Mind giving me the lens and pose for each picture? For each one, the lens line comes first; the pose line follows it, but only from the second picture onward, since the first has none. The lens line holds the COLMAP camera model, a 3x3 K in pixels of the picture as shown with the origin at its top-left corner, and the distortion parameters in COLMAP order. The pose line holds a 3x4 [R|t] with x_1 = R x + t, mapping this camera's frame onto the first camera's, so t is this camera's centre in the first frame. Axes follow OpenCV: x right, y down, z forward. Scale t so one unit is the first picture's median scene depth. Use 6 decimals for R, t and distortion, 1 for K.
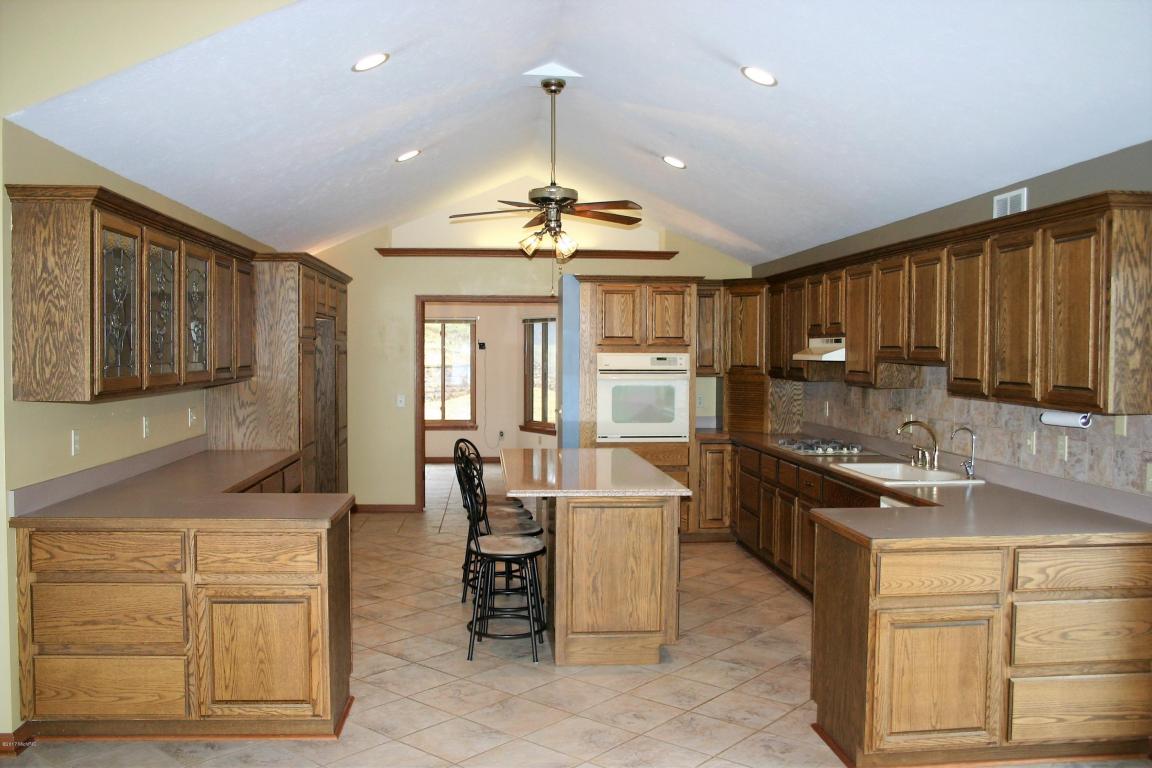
lens RADIAL K [[971.4, 0, 576.0], [0, 971.4, 384.0], [0, 0, 1]] dist [-0.165904, 0.153980]
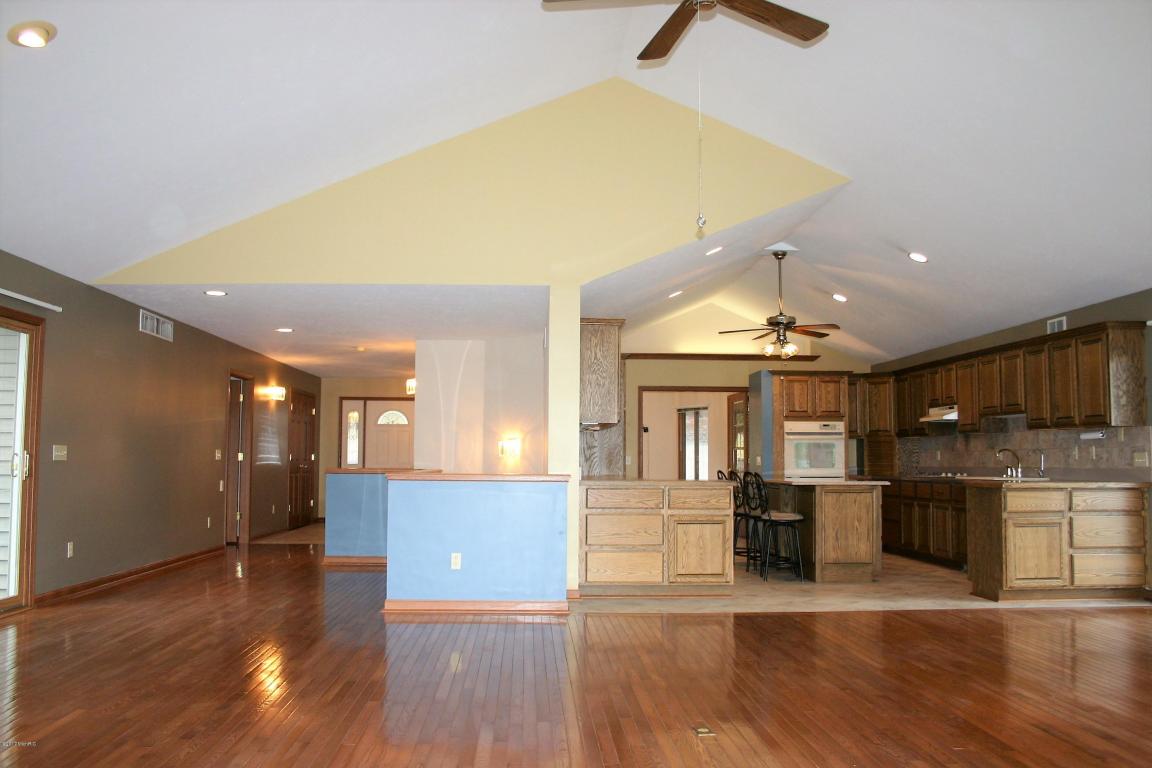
lens RADIAL K [[971.4, 0, 576.0], [0, 971.4, 384.0], [0, 0, 1]] dist [-0.165904, 0.153980]
pose [[0.999461, -0.001352, -0.032797, -0.407326], [-0.002359, 0.993610, -0.112845, 0.128977], [0.032740, 0.112861, 0.993071, -0.818545]]
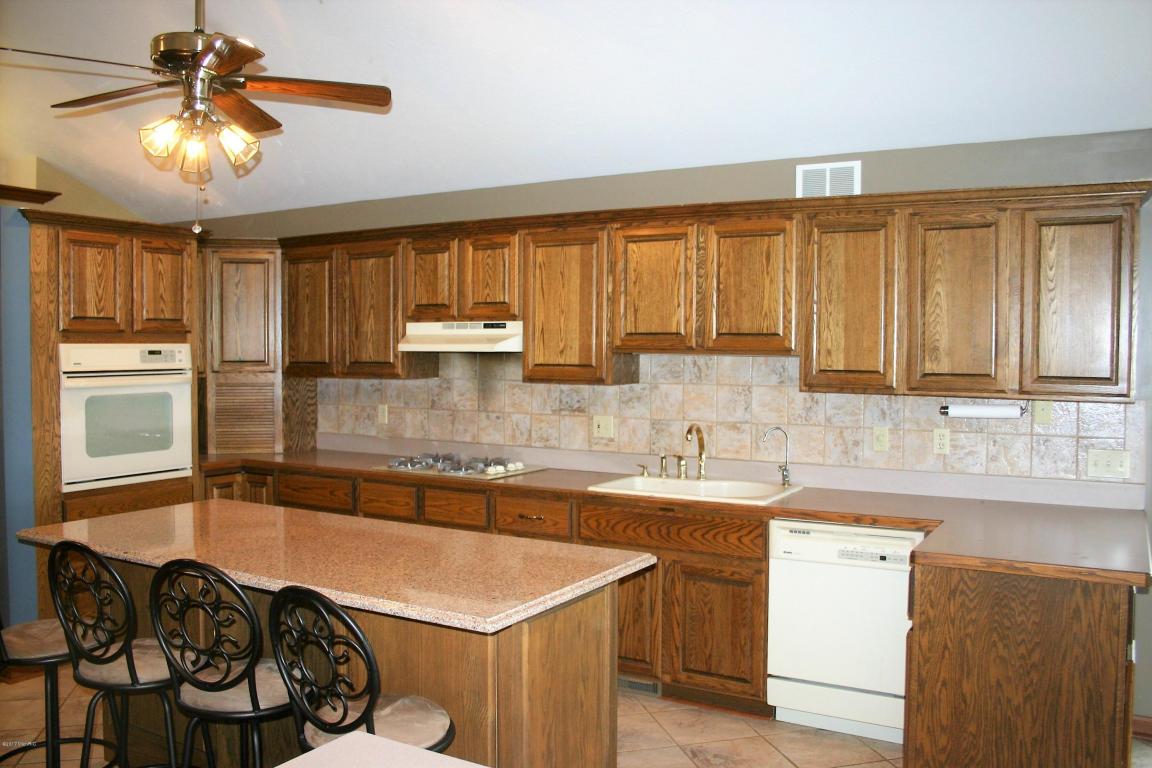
lens RADIAL K [[971.4, 0, 576.0], [0, 971.4, 384.0], [0, 0, 1]] dist [-0.165904, 0.153980]
pose [[0.579767, -0.032882, 0.814119, -0.423464], [0.026304, 0.999420, 0.021634, -0.018274], [-0.814358, 0.008872, 0.580295, 0.656637]]
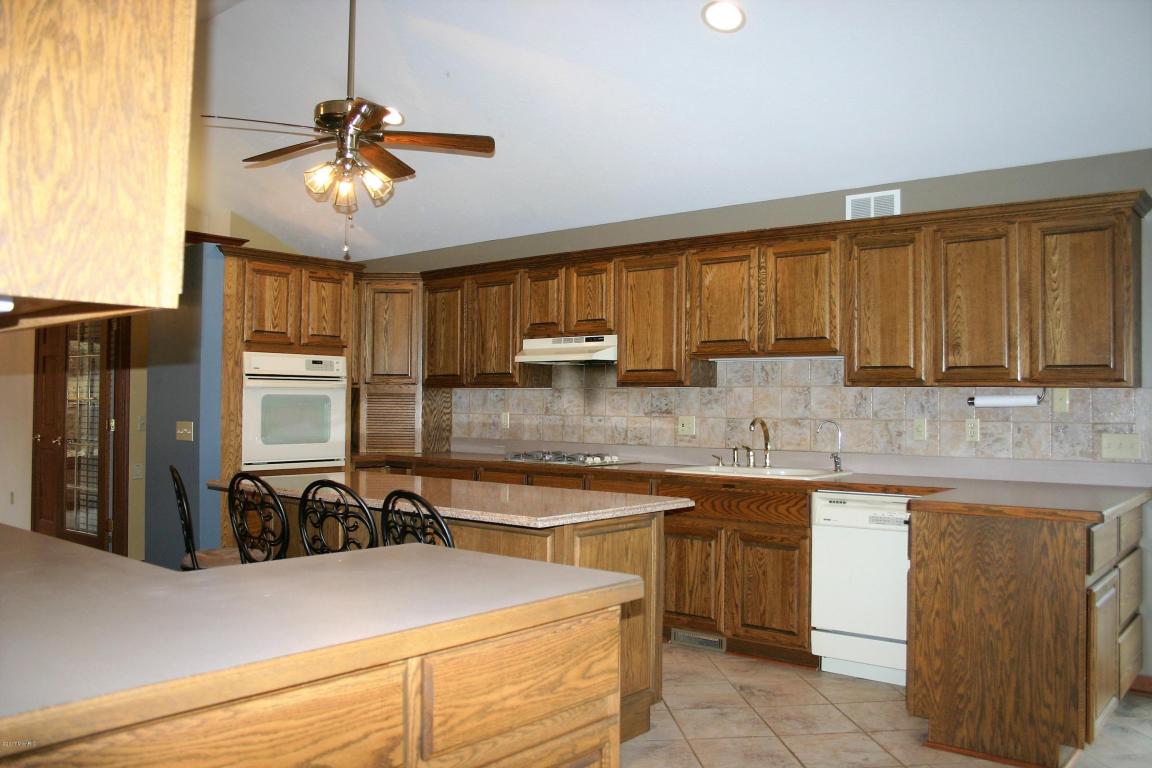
lens RADIAL K [[938.2, 0, 576.0], [0, 938.2, 384.0], [0, 0, 1]] dist [-0.161891, 0.135703]
pose [[0.702144, 0.016725, 0.711839, -0.486588], [0.019274, 0.998911, -0.042481, 0.044991], [-0.711774, 0.043548, 0.701057, 0.518383]]
